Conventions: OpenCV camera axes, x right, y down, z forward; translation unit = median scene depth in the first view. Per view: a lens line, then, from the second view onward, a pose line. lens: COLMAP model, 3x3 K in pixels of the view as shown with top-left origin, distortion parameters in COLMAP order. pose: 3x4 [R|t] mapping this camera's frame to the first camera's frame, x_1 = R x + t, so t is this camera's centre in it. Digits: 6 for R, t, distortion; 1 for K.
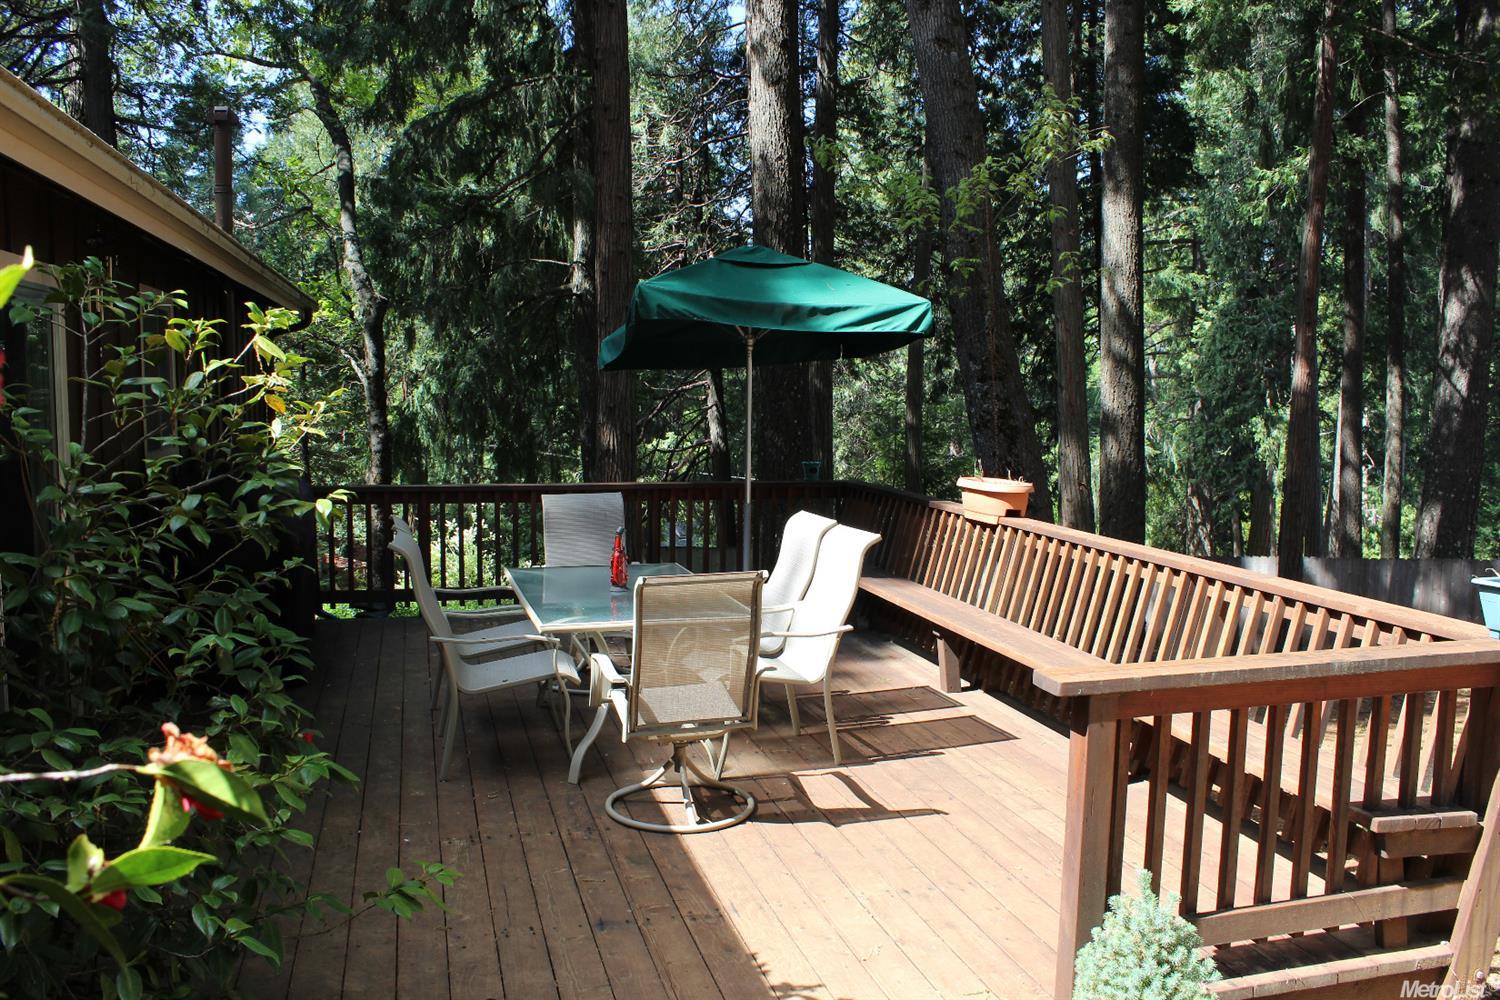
lens RADIAL K [[1261.2, 0, 762.0], [0, 1261.2, 496.4], [0, 0, 1]] dist [-0.178654, 0.174345]
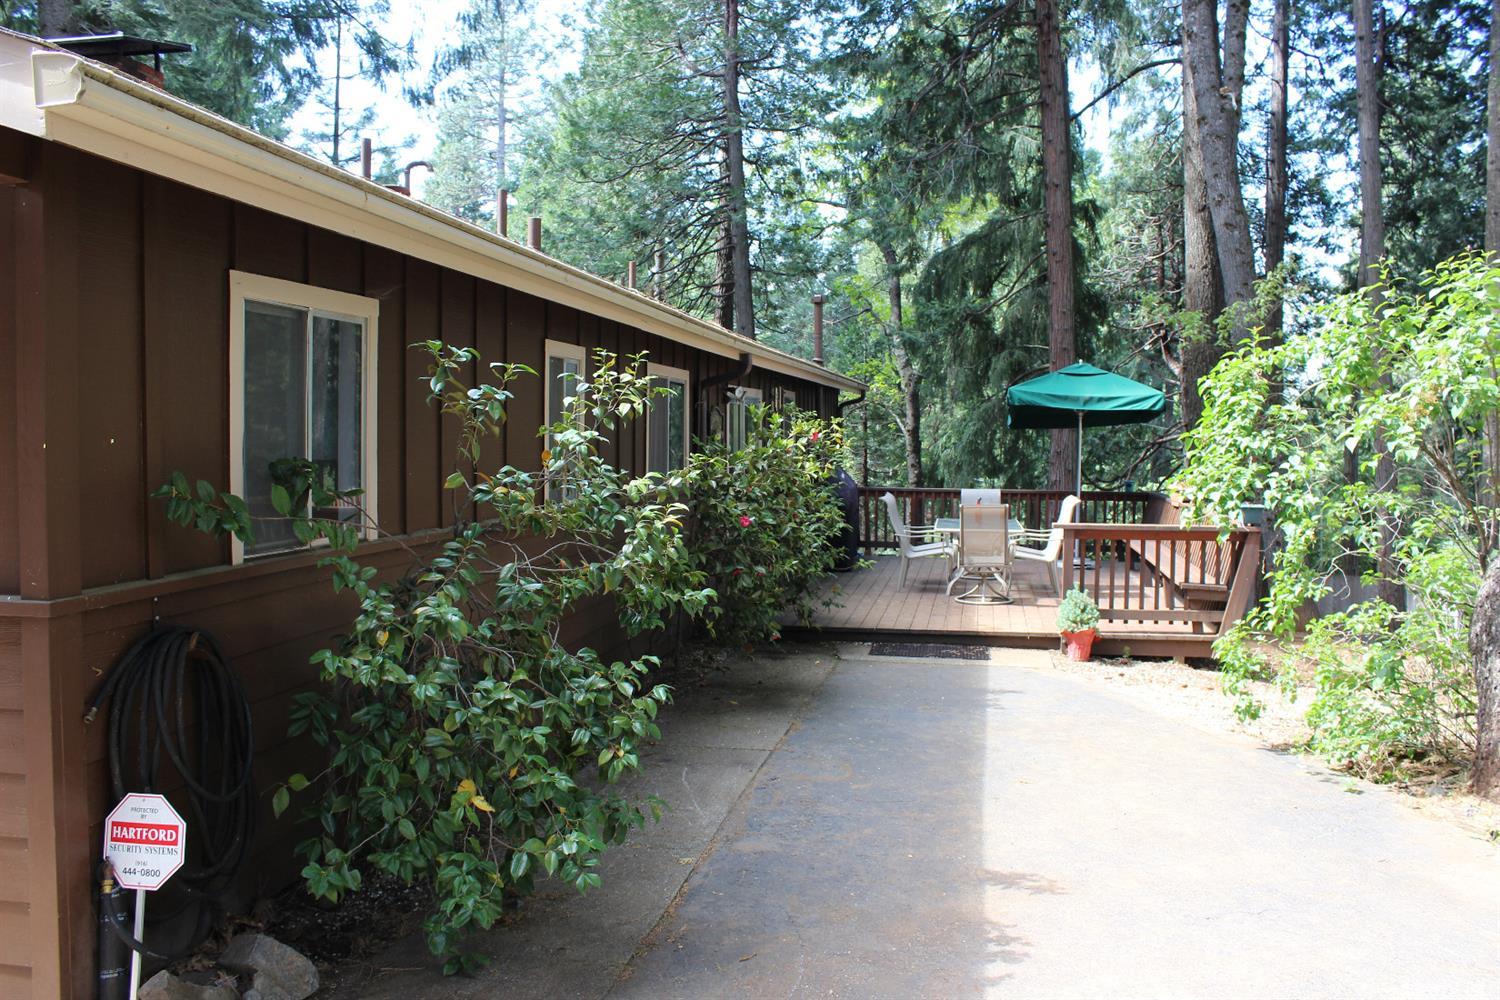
lens RADIAL K [[1261.2, 0, 762.0], [0, 1261.2, 496.4], [0, 0, 1]] dist [-0.178654, 0.174345]
pose [[0.903358, 0.017659, -0.428523, 0.433740], [-0.035314, 0.998822, -0.033284, 0.095305], [0.427430, 0.045200, 0.902918, -1.062679]]
